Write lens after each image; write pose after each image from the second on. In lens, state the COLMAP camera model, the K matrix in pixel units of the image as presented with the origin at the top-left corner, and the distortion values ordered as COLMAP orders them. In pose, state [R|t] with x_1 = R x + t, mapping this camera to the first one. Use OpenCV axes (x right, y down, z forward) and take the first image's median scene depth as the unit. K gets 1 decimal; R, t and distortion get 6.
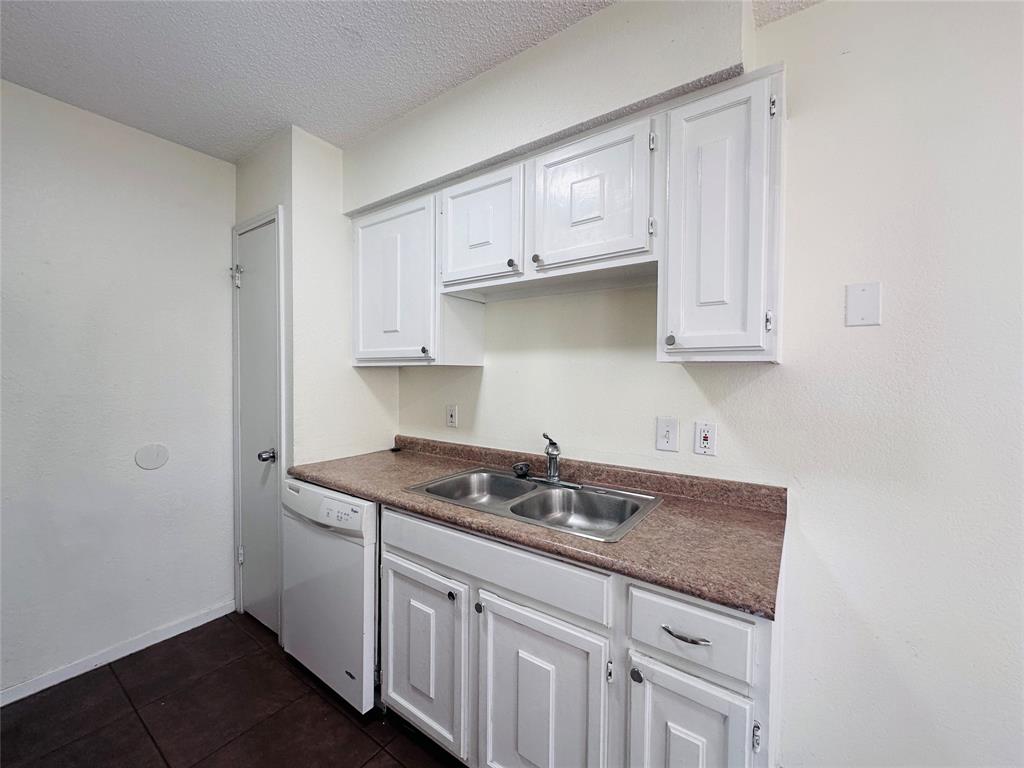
lens RADIAL K [[408.9, 0, 511.5], [0, 408.9, 383.0], [0, 0, 1]] dist [-0.000531, 0.000305]
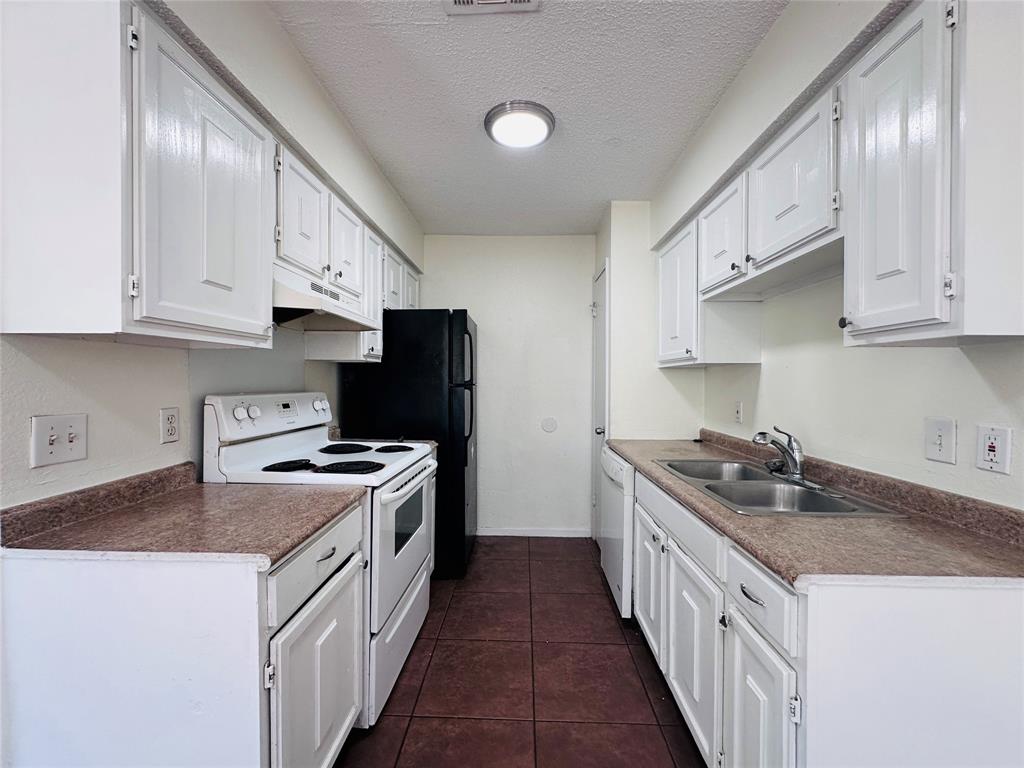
lens RADIAL K [[408.9, 0, 511.5], [0, 408.9, 383.0], [0, 0, 1]] dist [-0.000531, 0.000305]
pose [[0.555164, -0.000643, -0.831740, 0.527848], [-0.019455, 0.999716, -0.013758, 0.041327], [0.831513, 0.023819, 0.554994, -0.087642]]
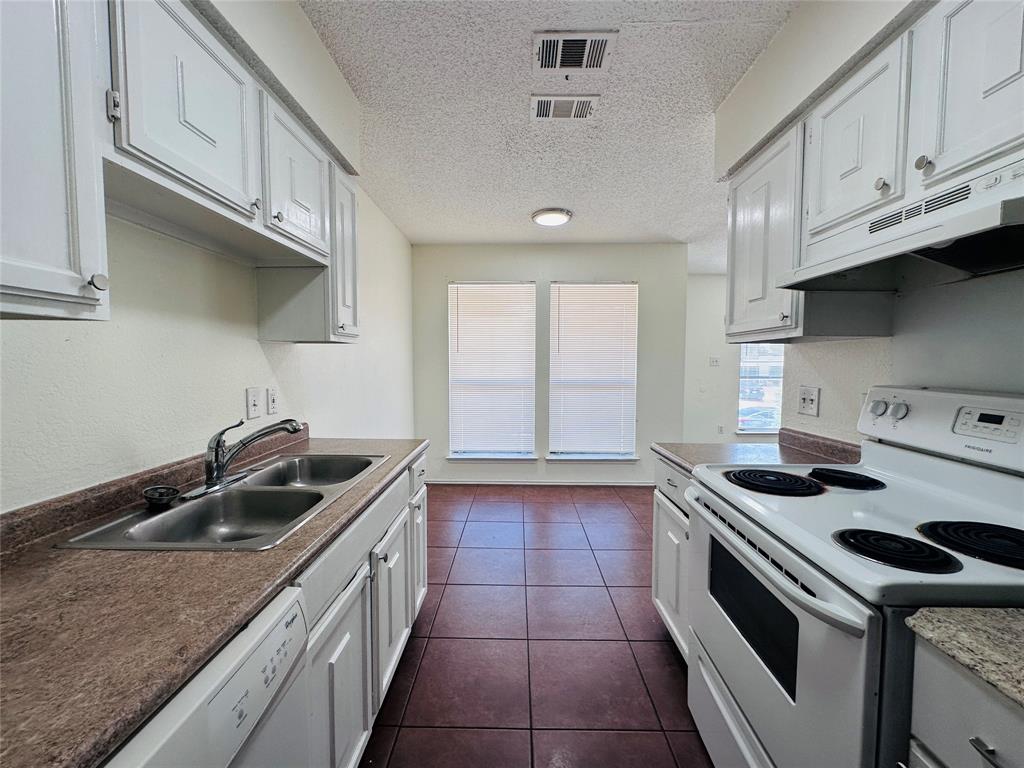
lens RADIAL K [[408.9, 0, 511.5], [0, 408.9, 383.0], [0, 0, 1]] dist [-0.000531, 0.000305]
pose [[-0.565861, -0.058694, 0.822409, -0.852606], [0.010514, 0.996868, 0.078379, -0.008621], [-0.824434, 0.052998, -0.563471, 0.964606]]
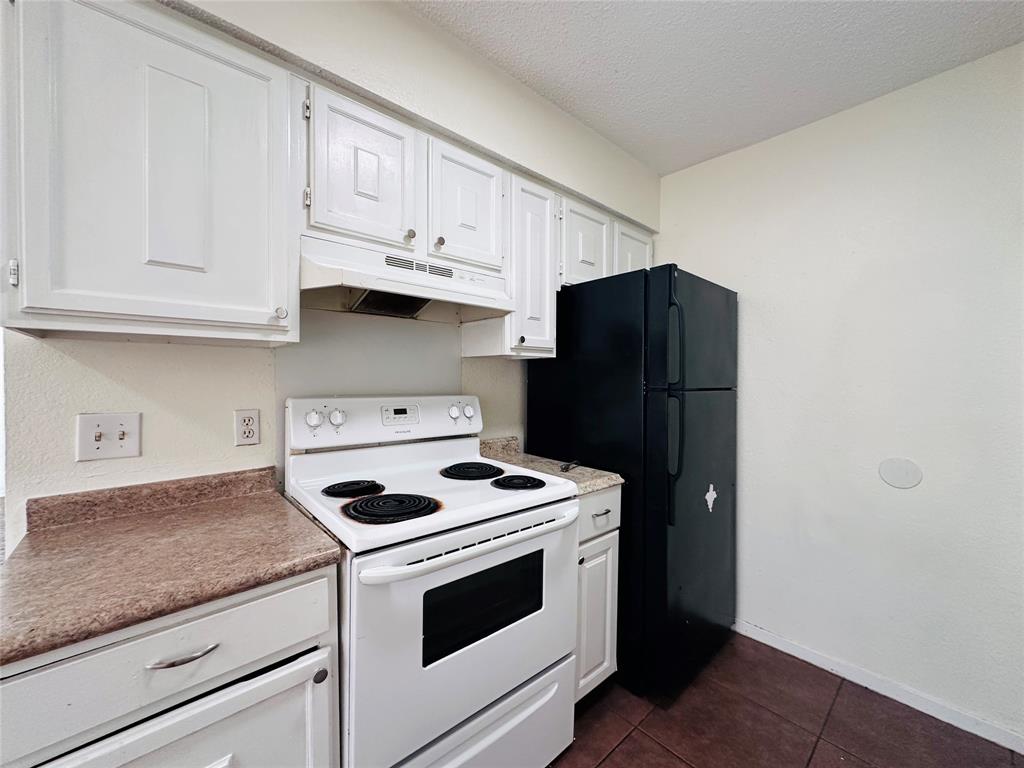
lens RADIAL K [[408.9, 0, 511.5], [0, 408.9, 383.0], [0, 0, 1]] dist [-0.000531, 0.000305]
pose [[-0.212928, -0.000792, -0.977067, 0.123927], [-0.031709, 0.999479, 0.006099, 0.020493], [0.976553, 0.032280, -0.212843, 0.479052]]
